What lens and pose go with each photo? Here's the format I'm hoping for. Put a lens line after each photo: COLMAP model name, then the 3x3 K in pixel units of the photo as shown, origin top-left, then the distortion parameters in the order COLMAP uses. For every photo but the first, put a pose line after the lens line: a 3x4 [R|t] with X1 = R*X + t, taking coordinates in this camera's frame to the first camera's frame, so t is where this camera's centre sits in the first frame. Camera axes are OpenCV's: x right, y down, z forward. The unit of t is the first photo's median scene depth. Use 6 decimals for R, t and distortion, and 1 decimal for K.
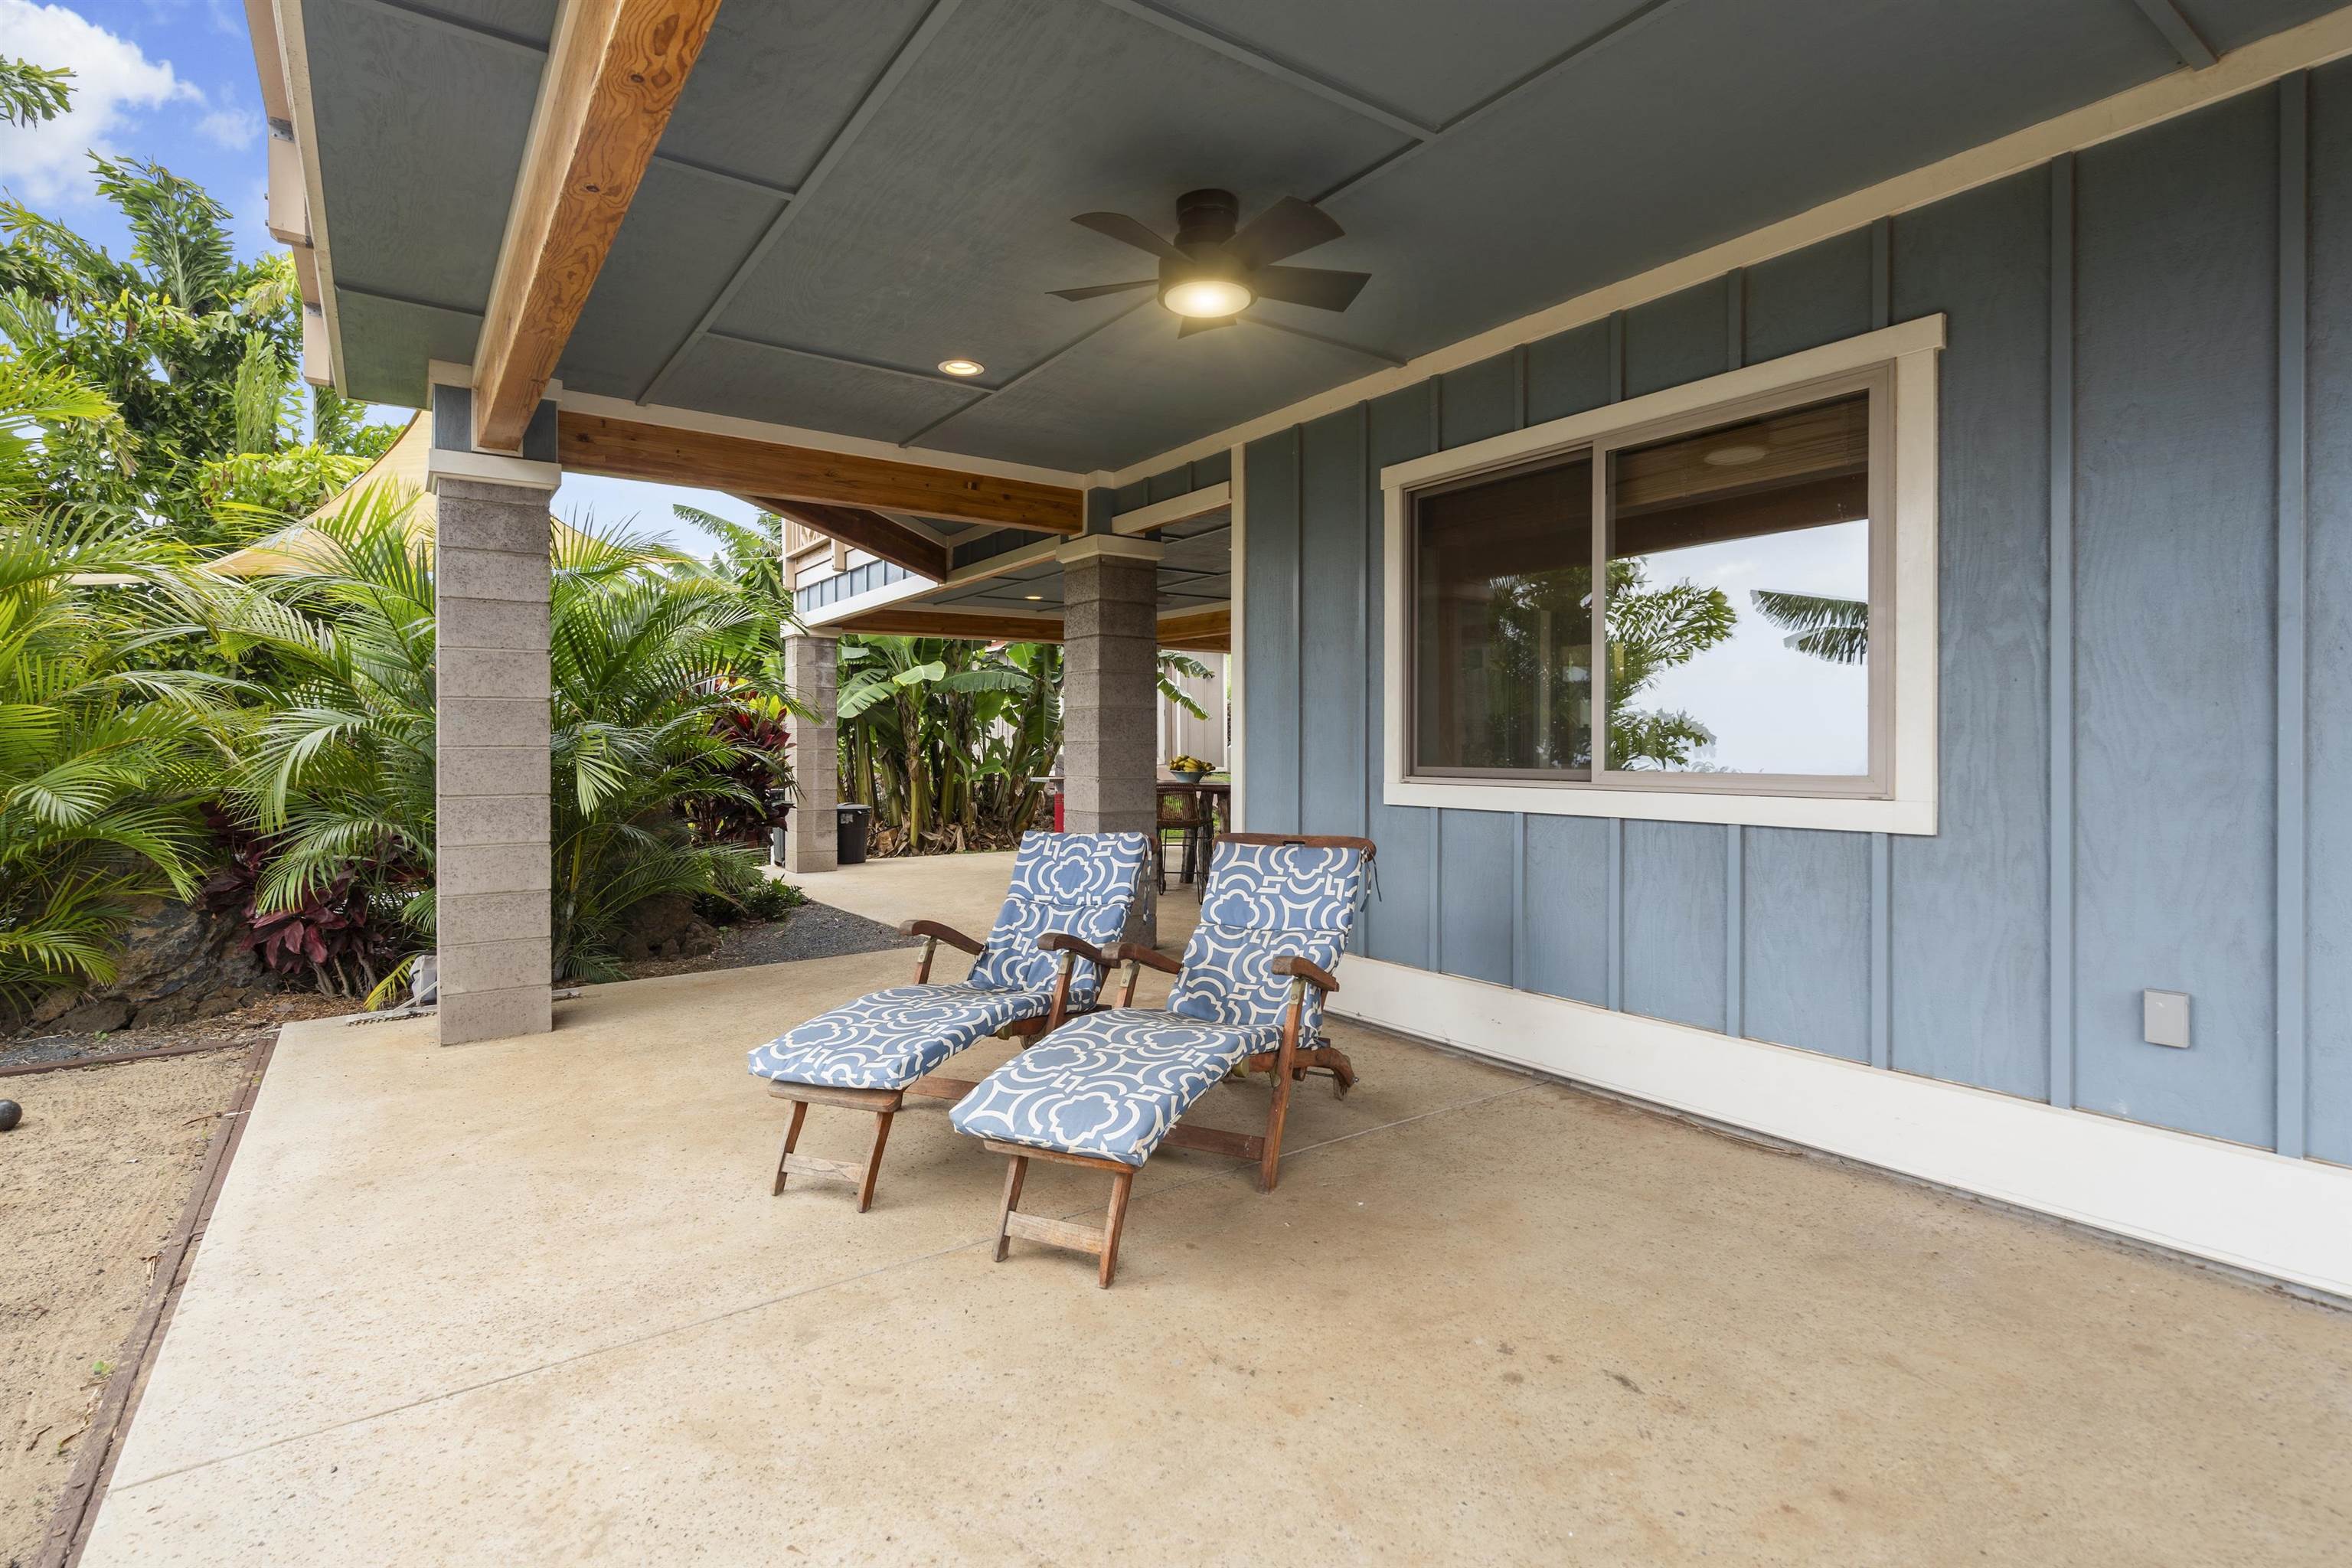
lens RADIAL K [[1116.8, 0, 1174.6], [0, 1116.8, 764.4], [0, 0, 1]] dist [0.006370, 0.000319]
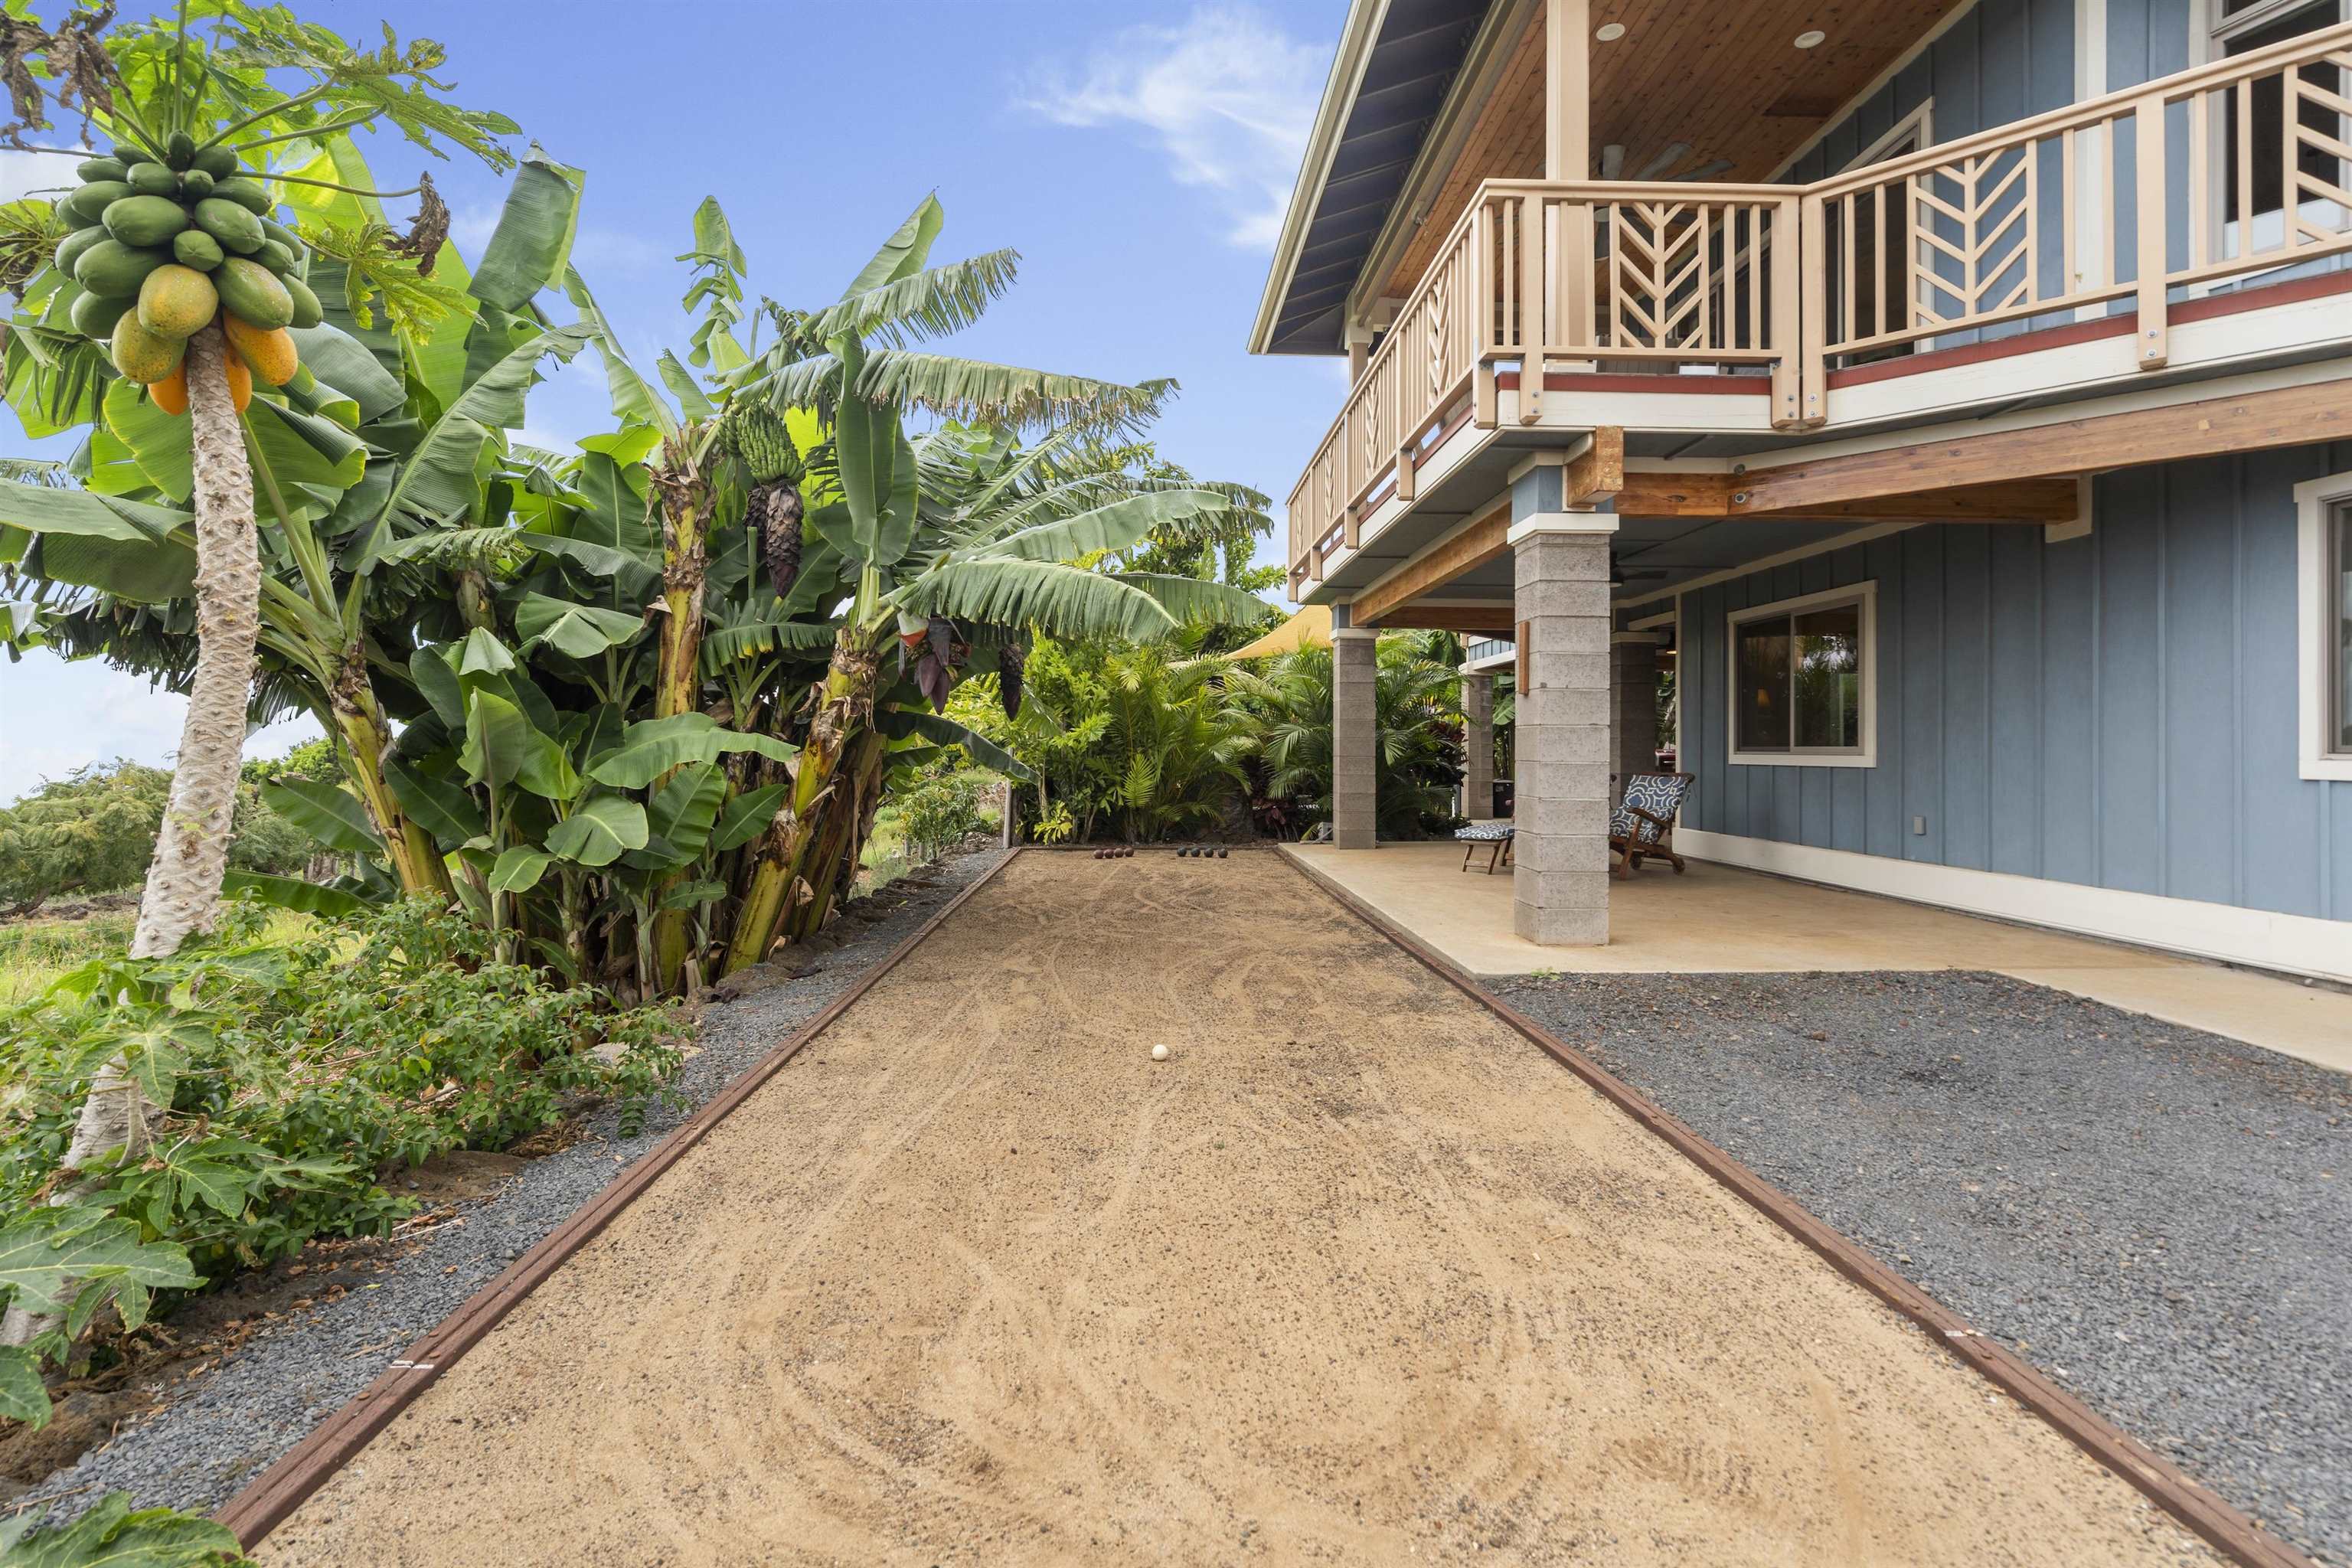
lens RADIAL K [[1116.8, 0, 1178.7], [0, 1116.8, 762.9], [0, 0, 1]] dist [0.006370, 0.000319]
pose [[0.837049, 0.010104, -0.547035, 0.464512], [-0.011768, 0.999931, 0.000463, 0.043897], [0.547002, 0.006050, 0.837109, -1.382052]]
